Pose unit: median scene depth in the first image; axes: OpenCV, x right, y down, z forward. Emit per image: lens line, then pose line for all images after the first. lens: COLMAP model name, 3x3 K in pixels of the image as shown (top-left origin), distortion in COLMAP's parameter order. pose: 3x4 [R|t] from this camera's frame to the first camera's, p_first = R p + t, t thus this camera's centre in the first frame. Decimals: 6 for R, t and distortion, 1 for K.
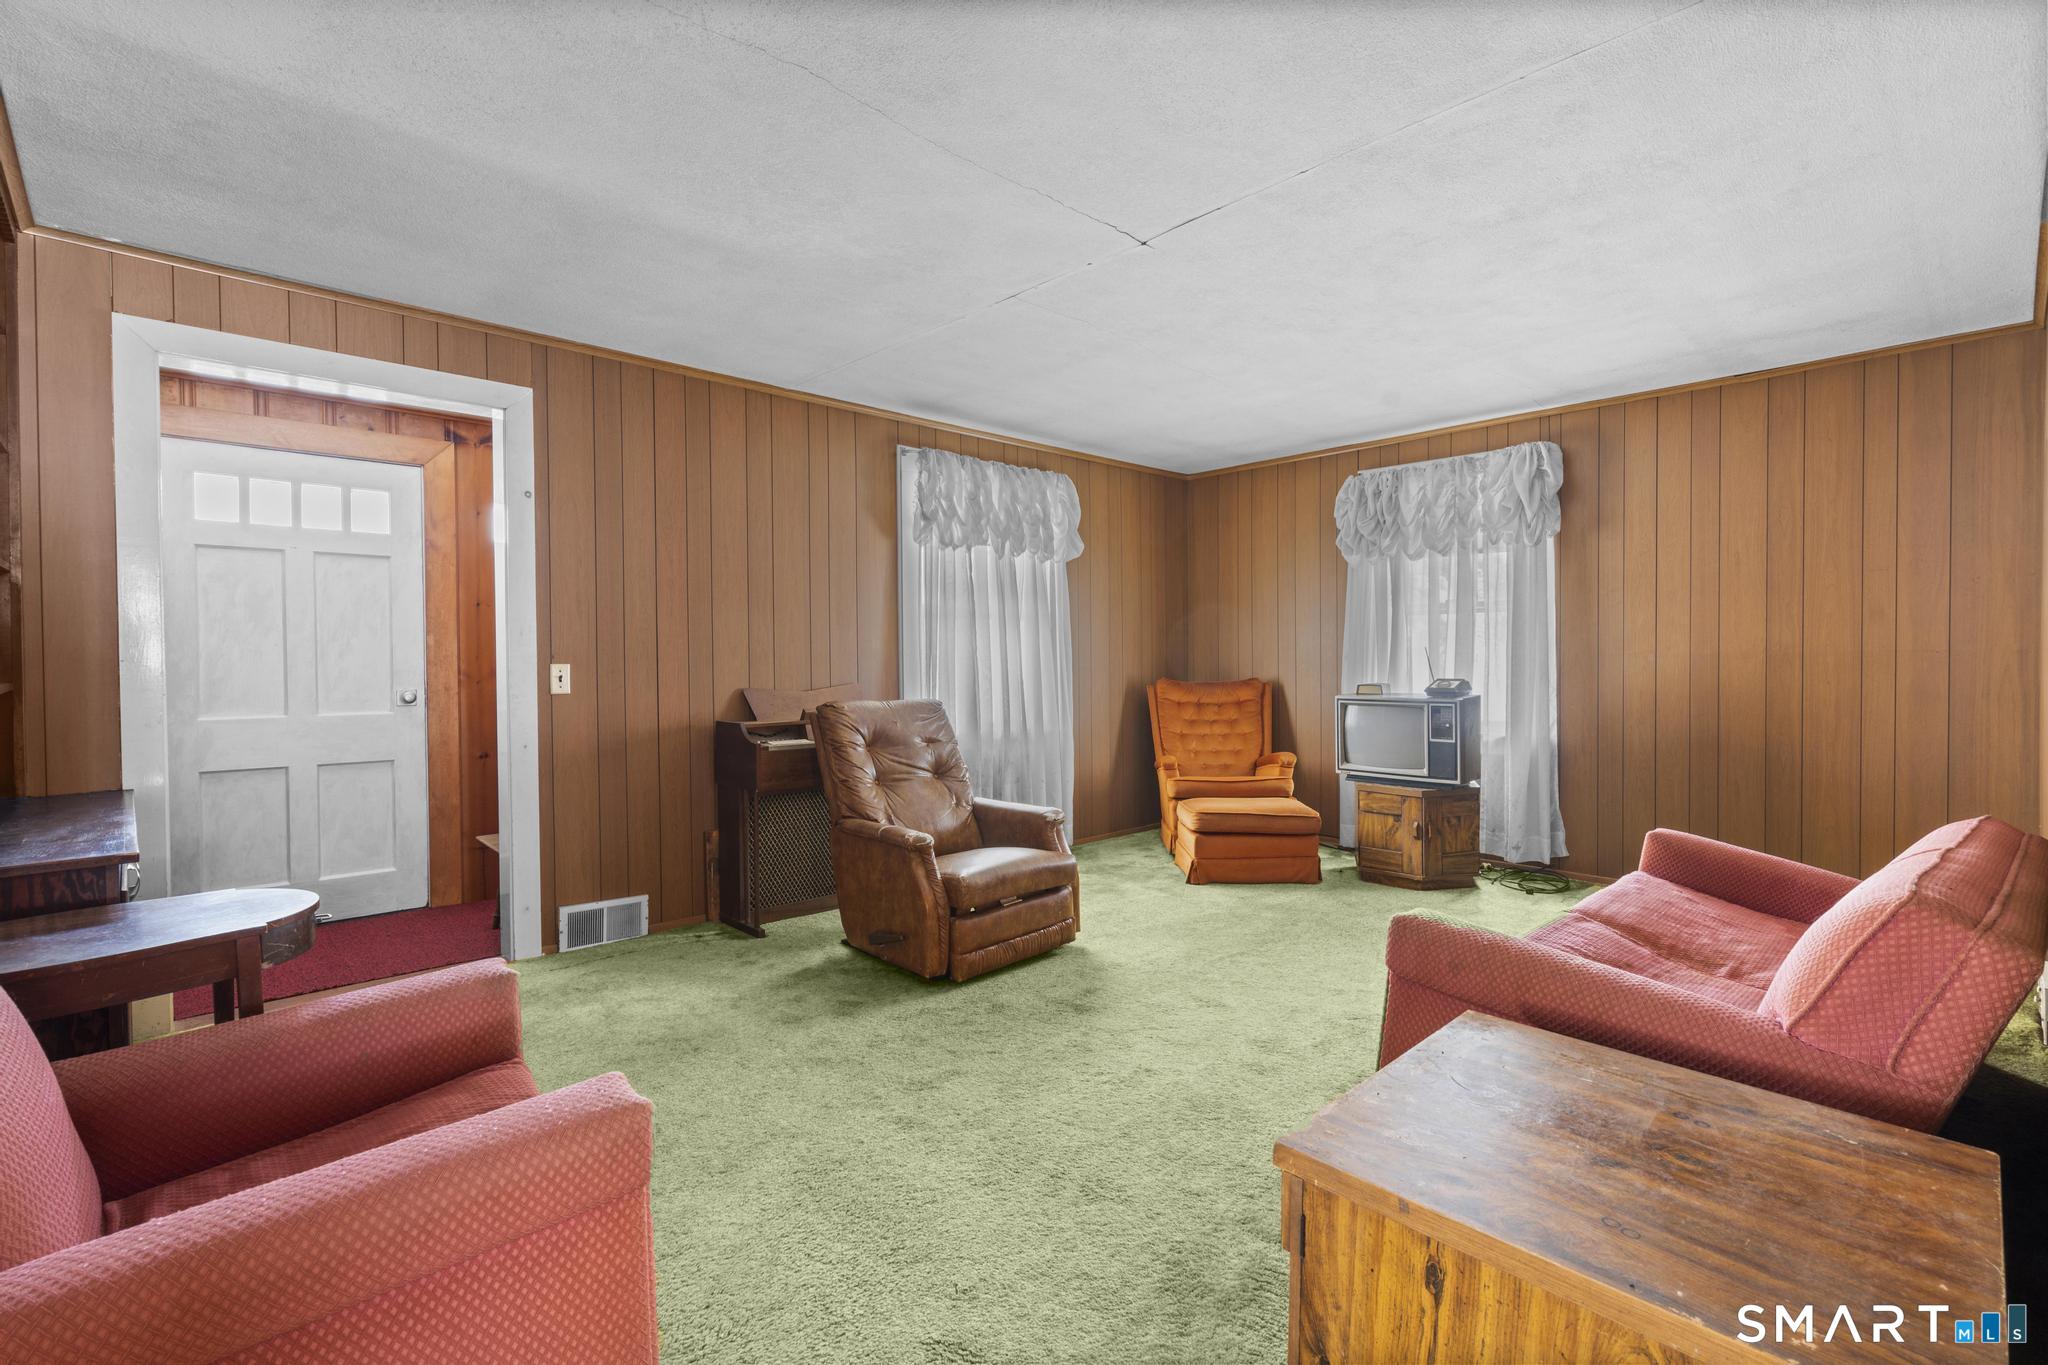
lens RADIAL K [[925.8, 0, 1020.2], [0, 925.8, 680.2], [0, 0, 1]] dist [-0.005133, 0.002723]
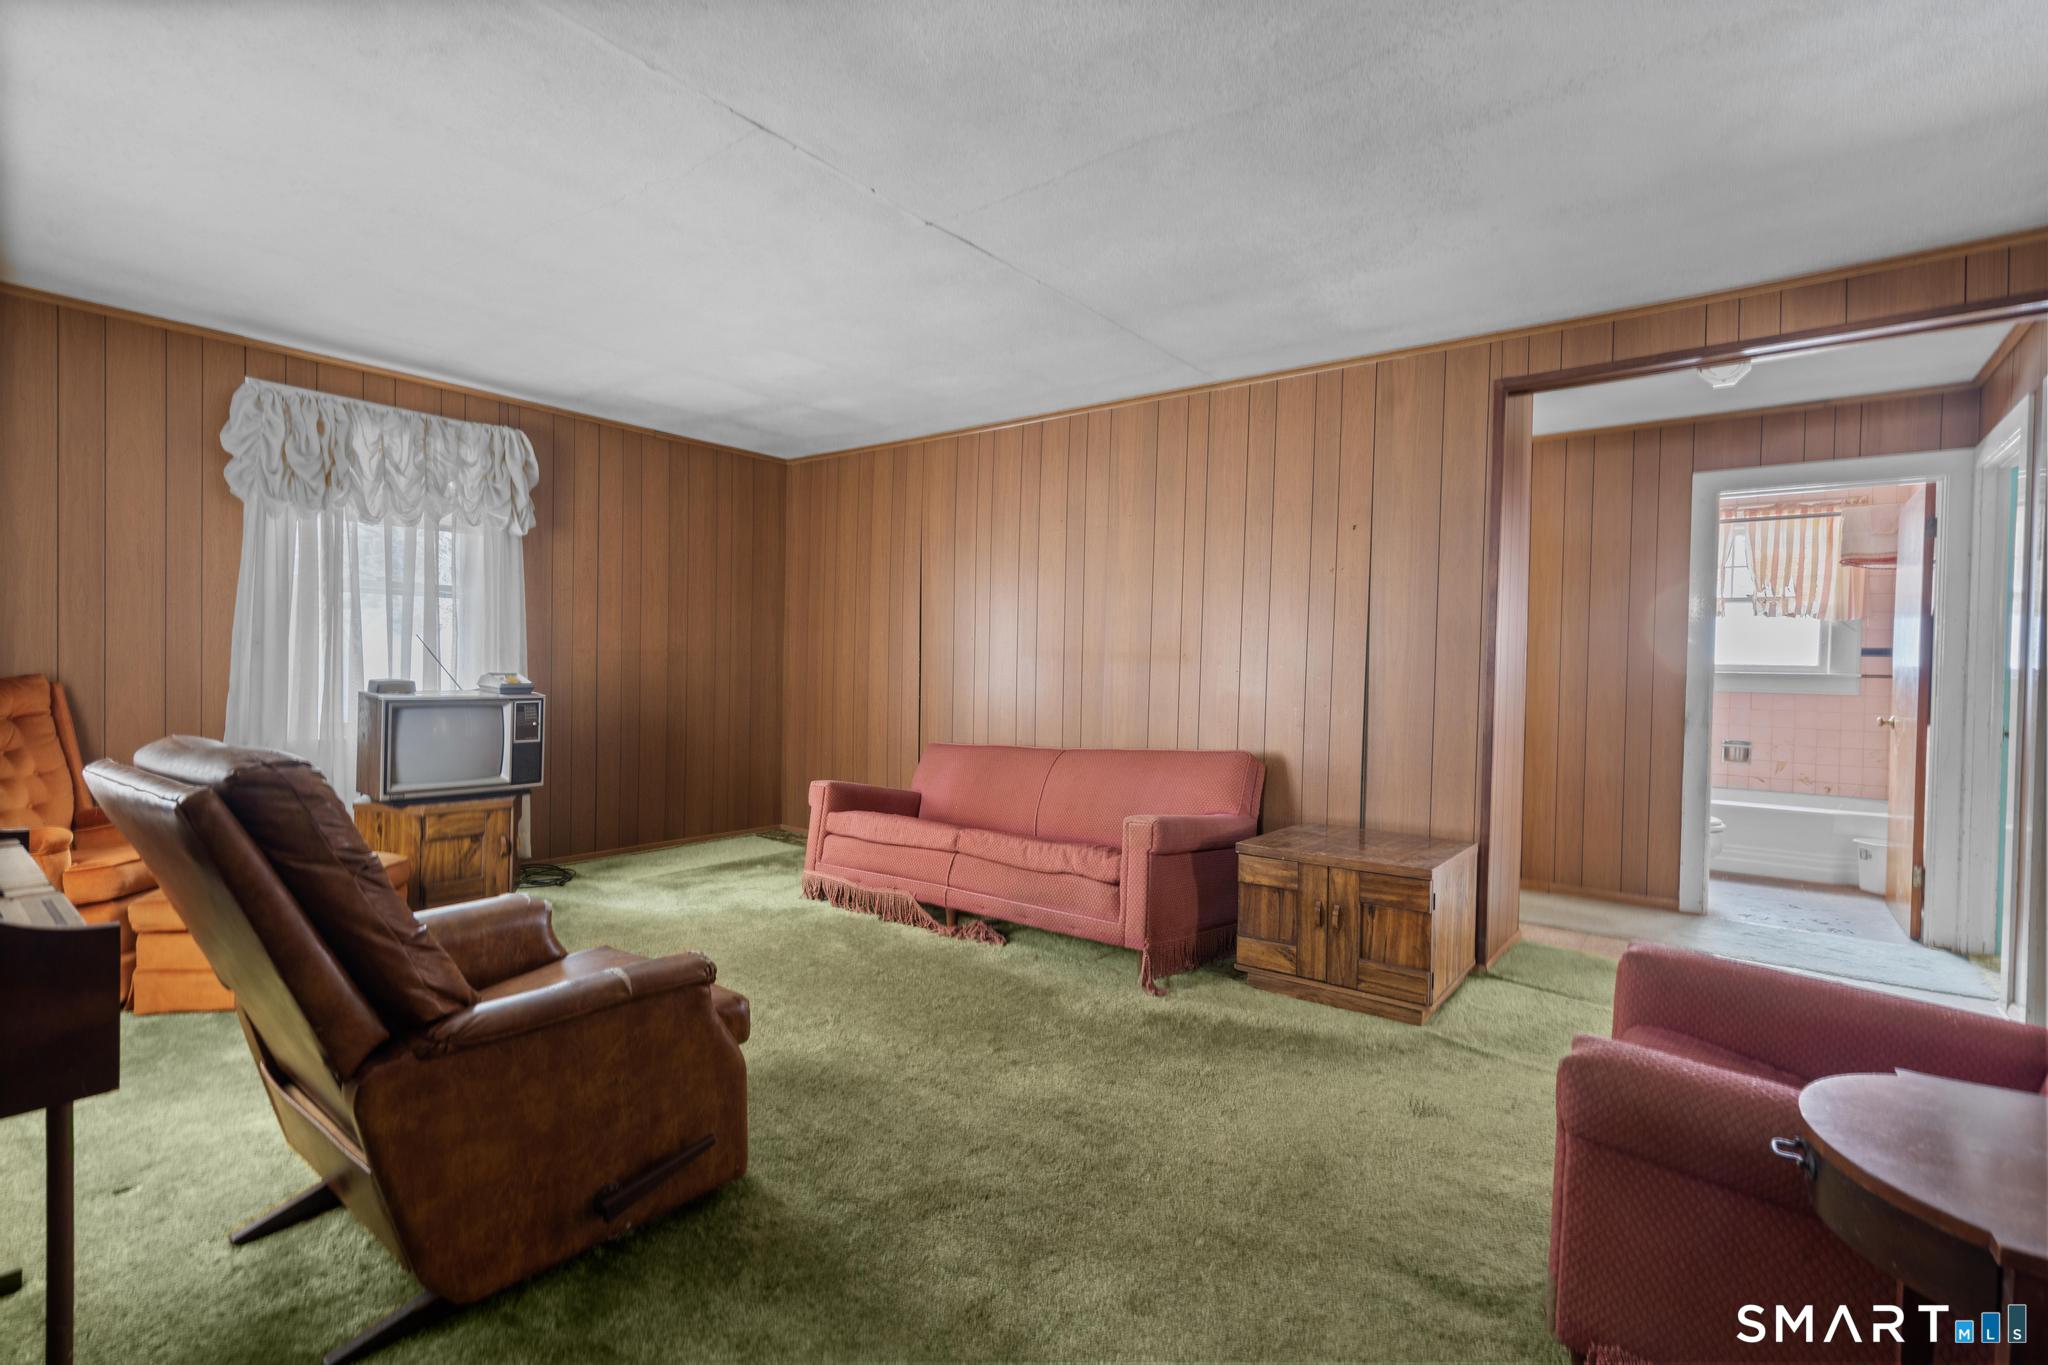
lens RADIAL K [[925.8, 0, 1028.8], [0, 925.8, 676.0], [0, 0, 1]] dist [-0.005133, 0.002723]
pose [[-0.150377, -0.012457, 0.988550, -0.484618], [0.001975, 0.999915, 0.012901, -0.009118], [-0.988627, 0.003893, -0.150339, 0.604322]]
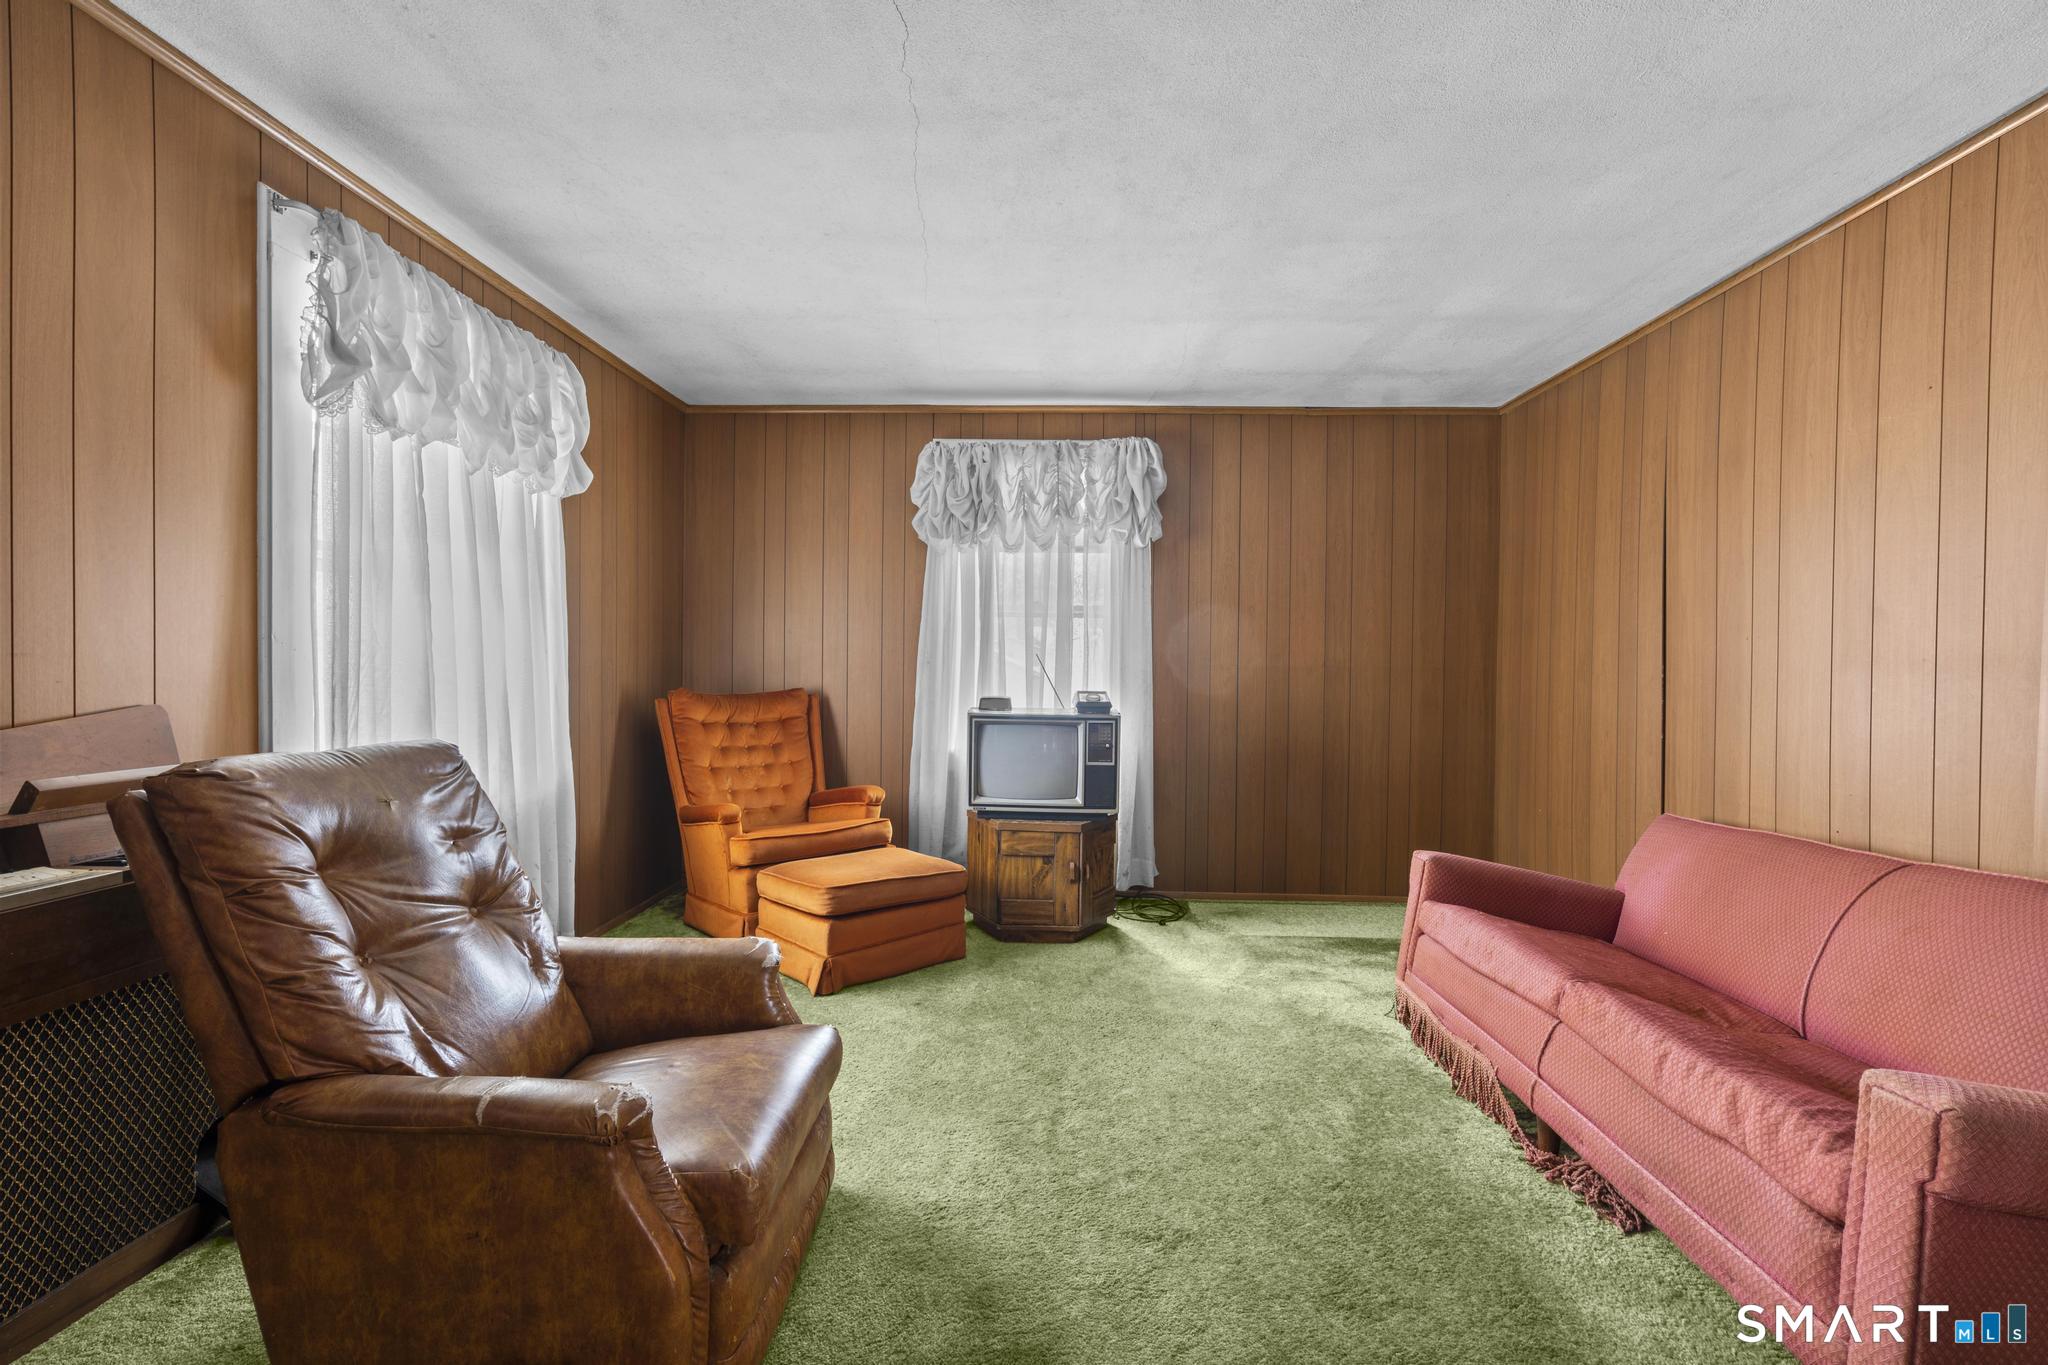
lens RADIAL K [[925.8, 0, 1022.0], [0, 925.8, 682.1], [0, 0, 1]] dist [-0.005133, 0.002723]
pose [[0.715916, 0.004691, 0.698170, -0.180851], [-0.002637, 0.999988, -0.004015, -0.006186], [-0.698181, 0.001034, 0.715920, 0.408183]]
